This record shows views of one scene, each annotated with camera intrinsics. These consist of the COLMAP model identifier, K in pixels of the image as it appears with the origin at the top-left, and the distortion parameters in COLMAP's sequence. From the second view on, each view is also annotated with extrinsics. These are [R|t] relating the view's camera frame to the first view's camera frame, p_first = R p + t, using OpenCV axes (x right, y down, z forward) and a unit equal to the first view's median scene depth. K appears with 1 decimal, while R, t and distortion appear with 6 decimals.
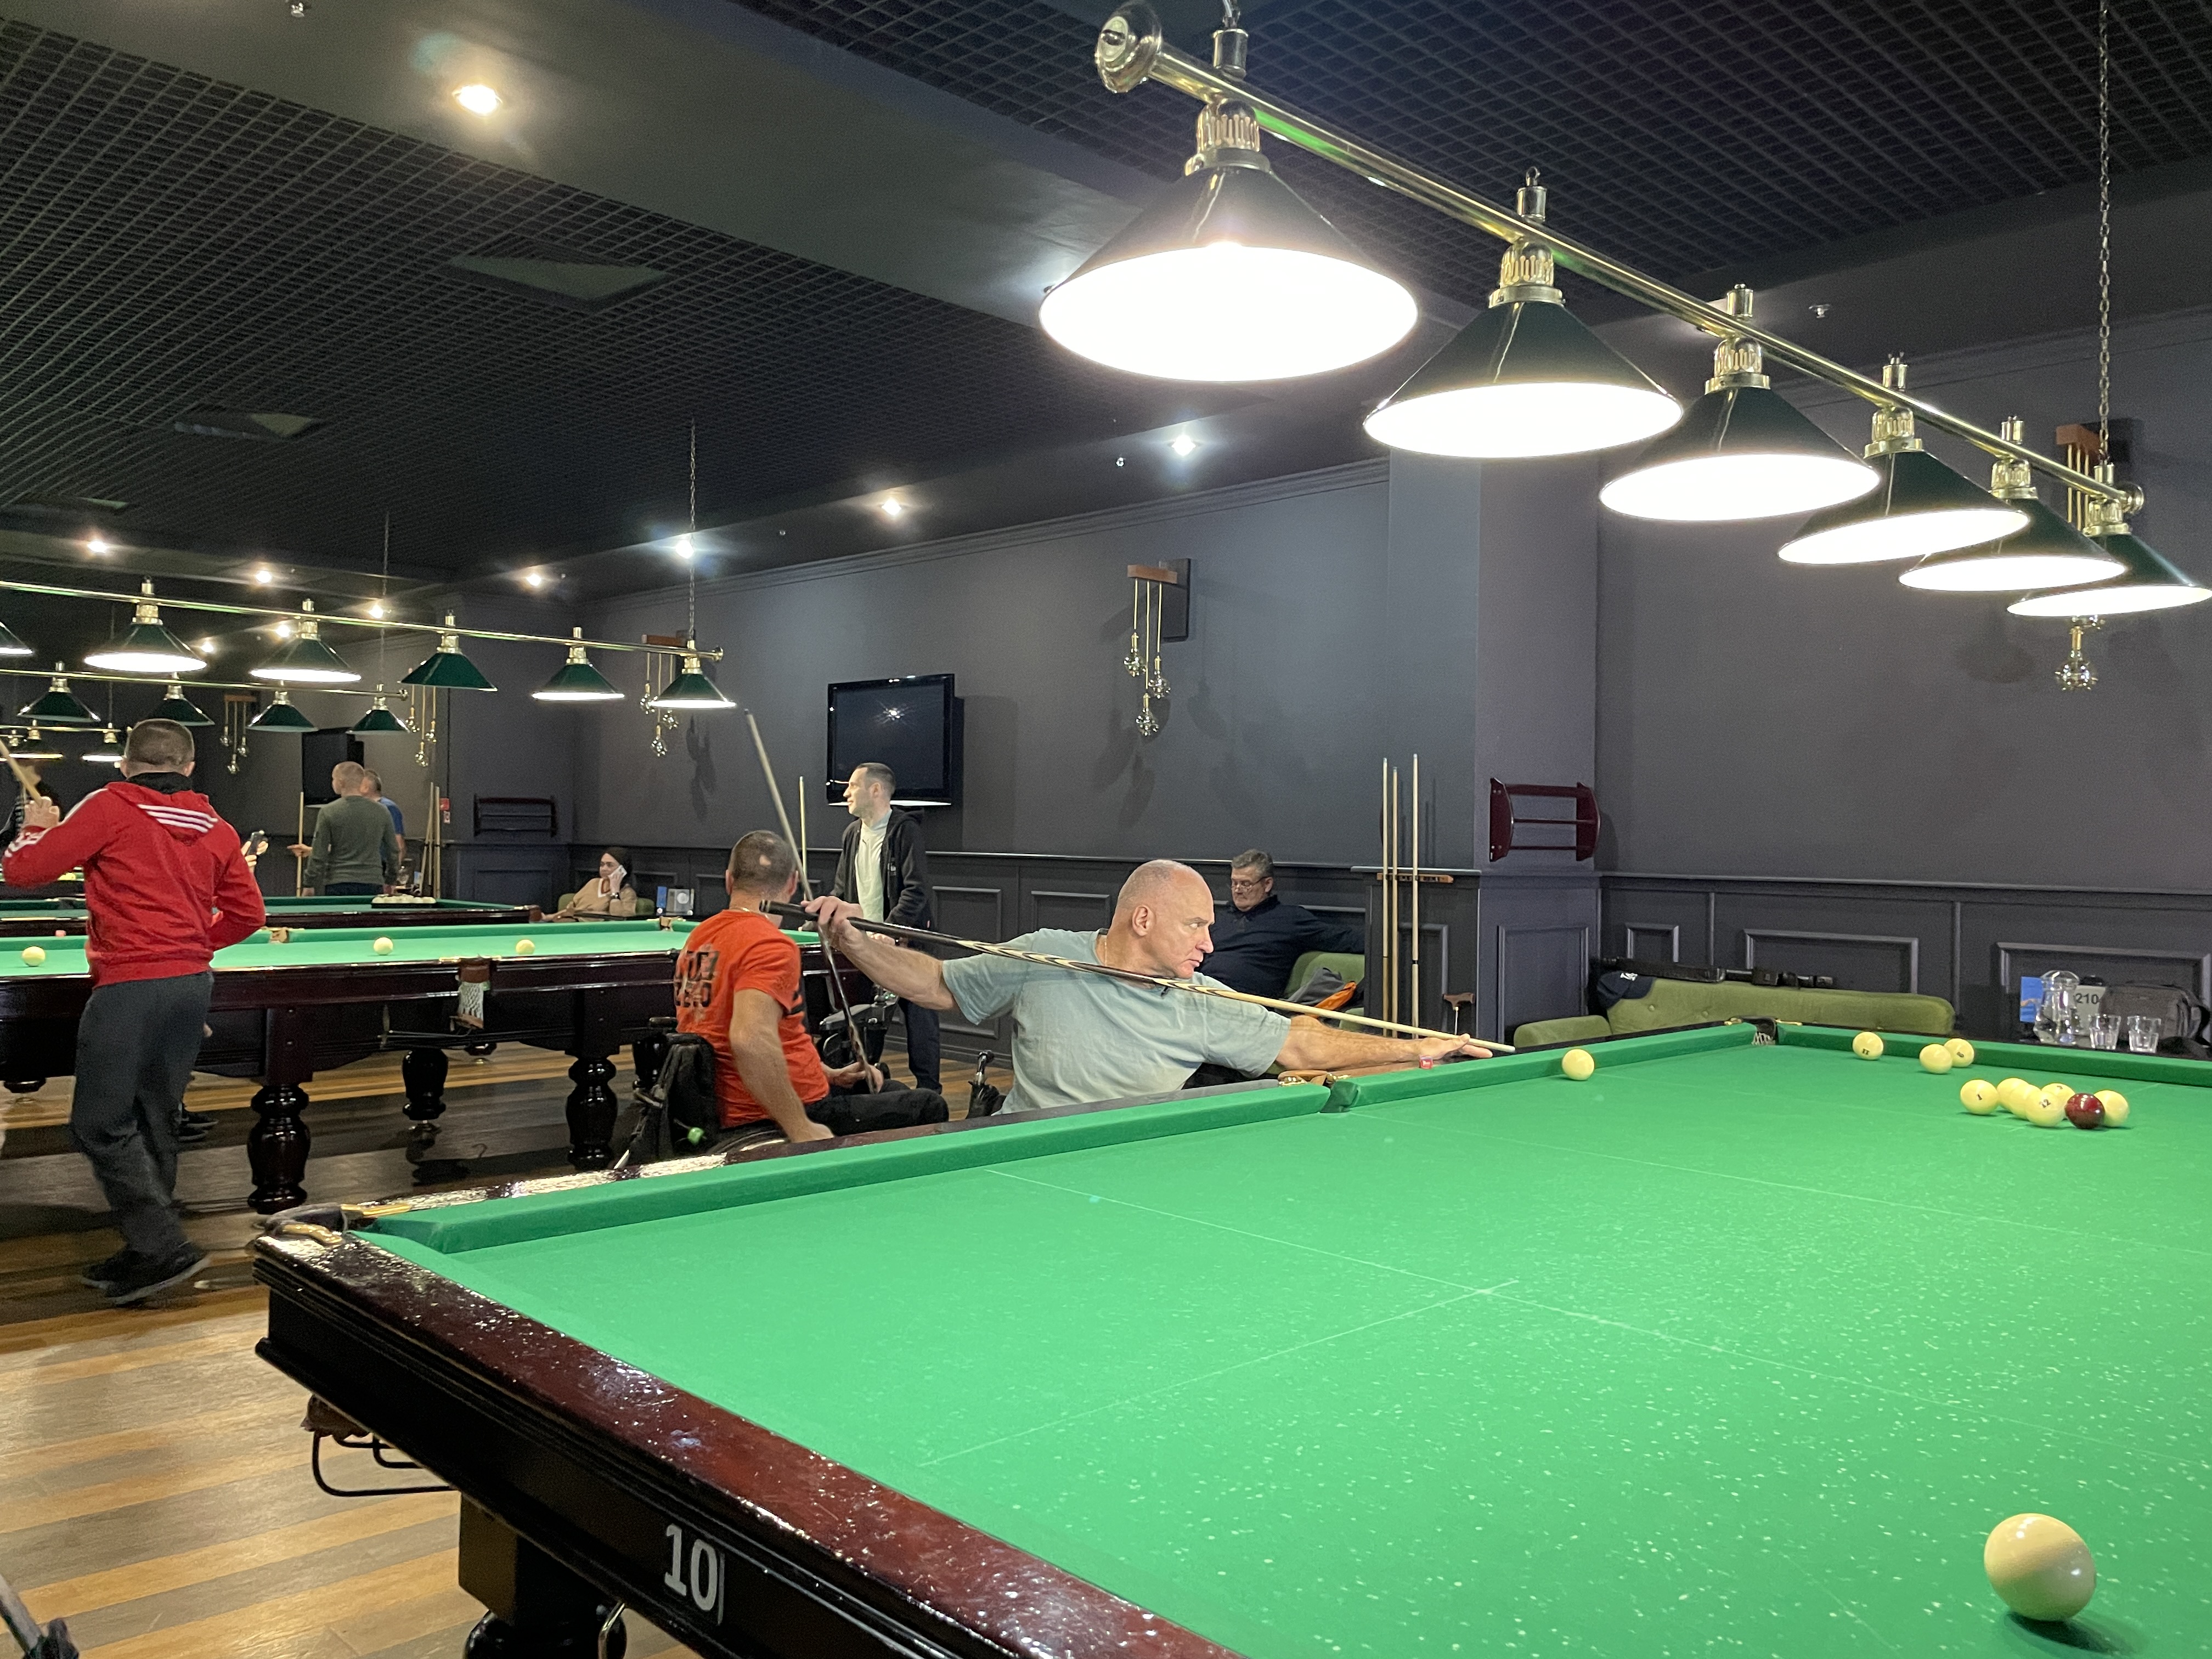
lens RADIAL K [[1693.9, 0, 1106.0], [0, 1693.9, 829.5], [0, 0, 1]] dist [0.007702, 0.002537]
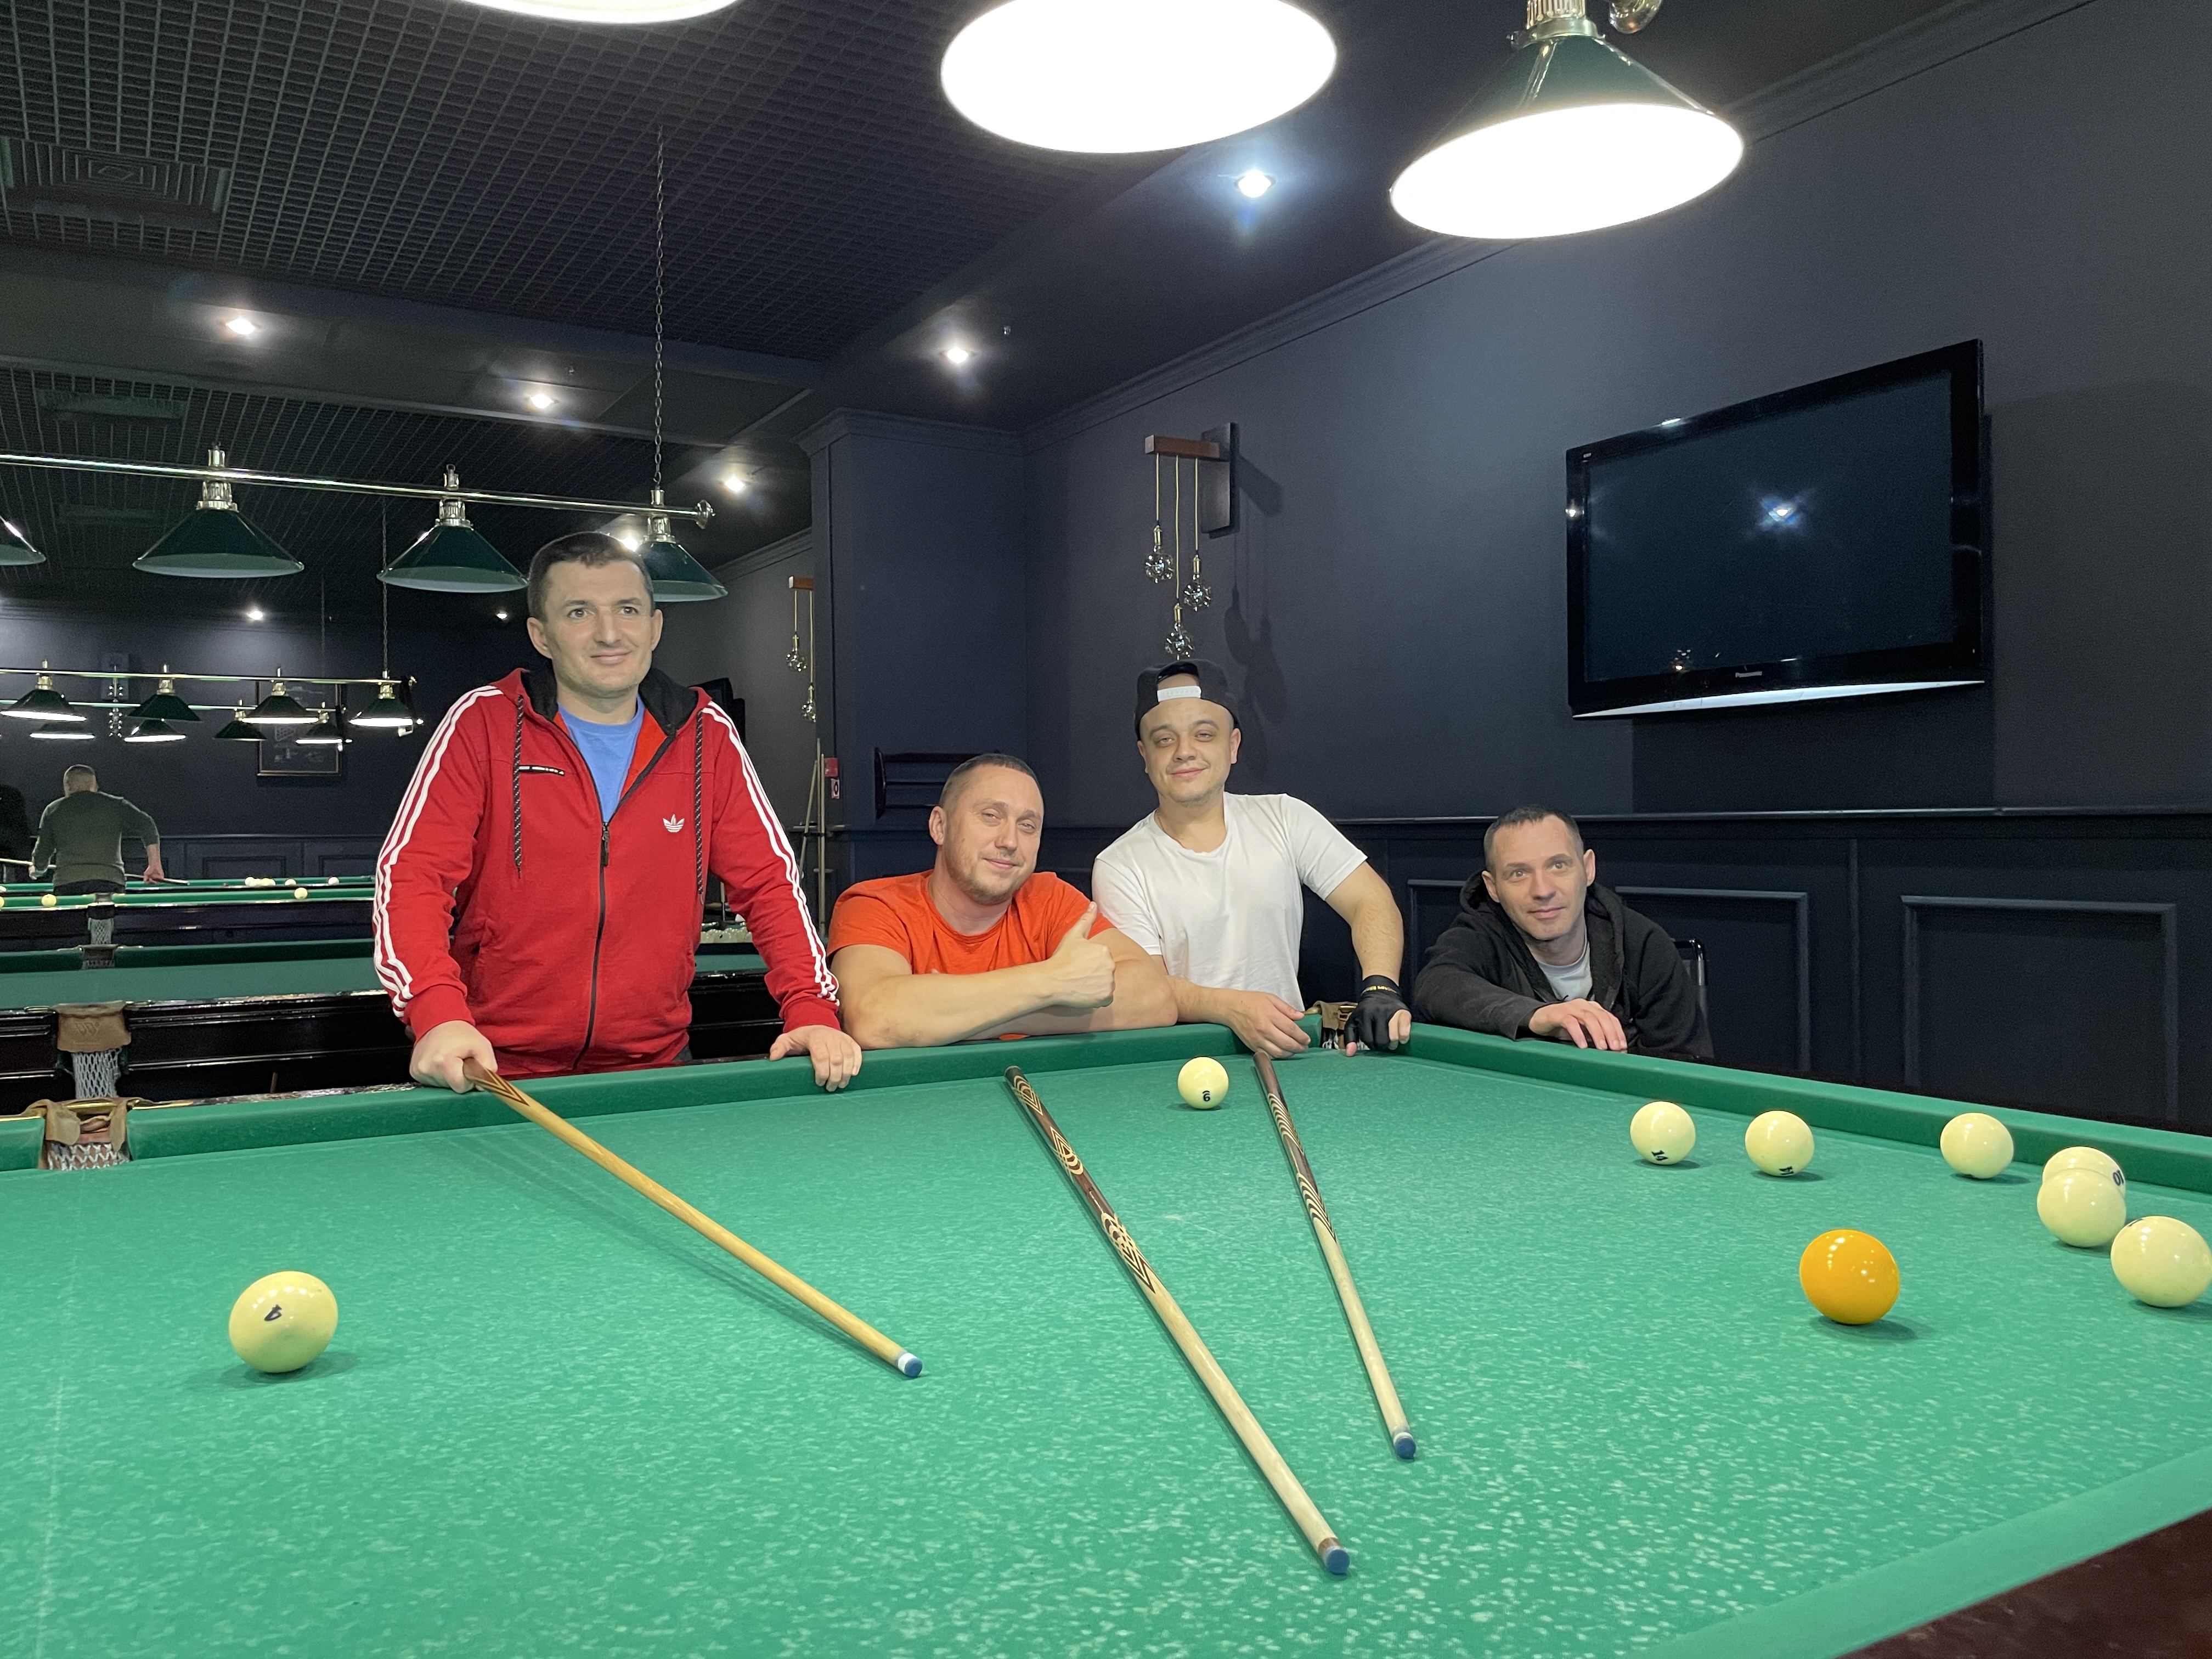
lens RADIAL K [[1693.9, 0, 1106.0], [0, 1693.9, 829.5], [0, 0, 1]] dist [0.007702, 0.002537]
pose [[0.967919, -0.028510, -0.249639, -0.142807], [0.030744, 0.999515, 0.005053, 0.007750], [0.249374, -0.012565, 0.968326, 0.435587]]
